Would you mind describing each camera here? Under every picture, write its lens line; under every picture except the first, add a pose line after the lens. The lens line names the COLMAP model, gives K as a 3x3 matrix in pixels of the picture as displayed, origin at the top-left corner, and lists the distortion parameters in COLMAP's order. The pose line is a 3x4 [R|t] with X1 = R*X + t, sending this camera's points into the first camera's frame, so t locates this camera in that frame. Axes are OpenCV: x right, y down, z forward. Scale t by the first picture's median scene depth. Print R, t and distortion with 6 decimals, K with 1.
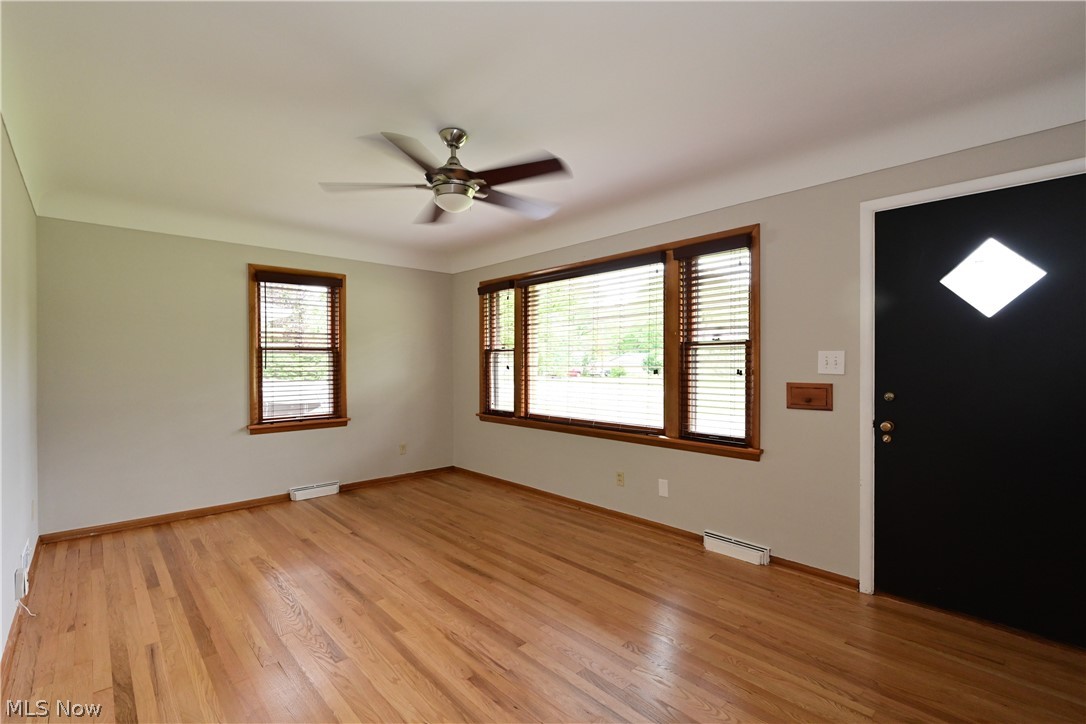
lens RADIAL K [[491.5, 0, 543.0], [0, 491.5, 362.0], [0, 0, 1]] dist [0.000257, -0.000084]
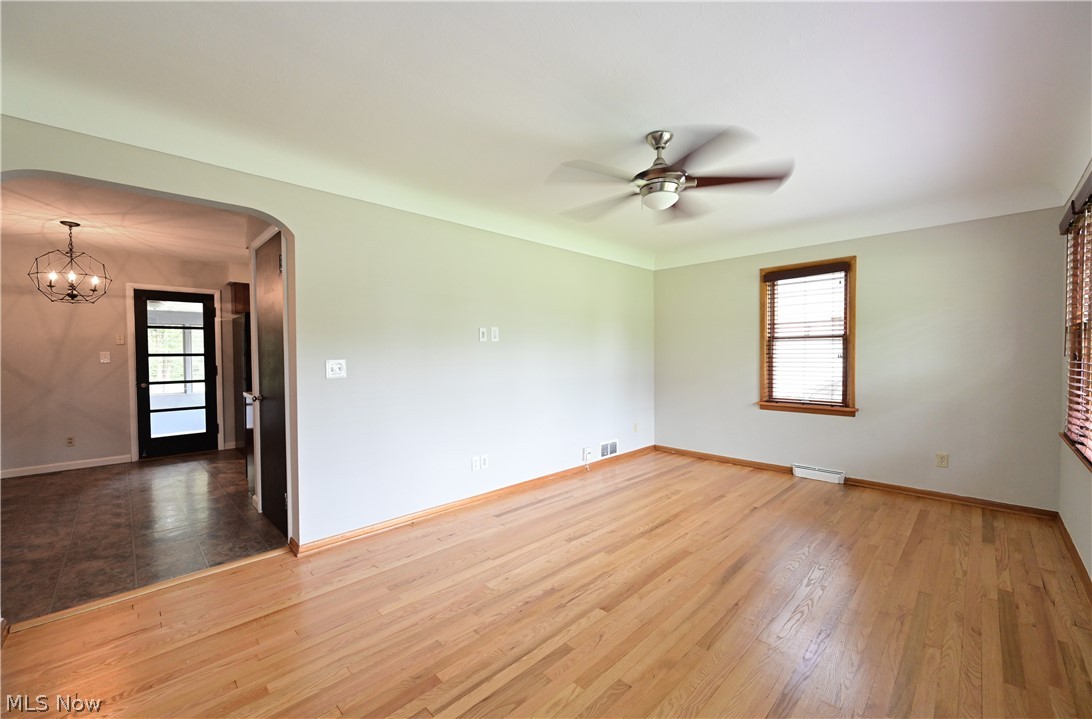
lens RADIAL K [[433.8, 0, 546.0], [0, 433.8, 359.5], [0, 0, 1]] dist [-0.000141, -0.000126]
pose [[0.031879, 0.019316, -0.999305, 0.476854], [0.006714, 0.999787, 0.019539, -0.000084], [0.999469, -0.007332, 0.031743, 0.445466]]
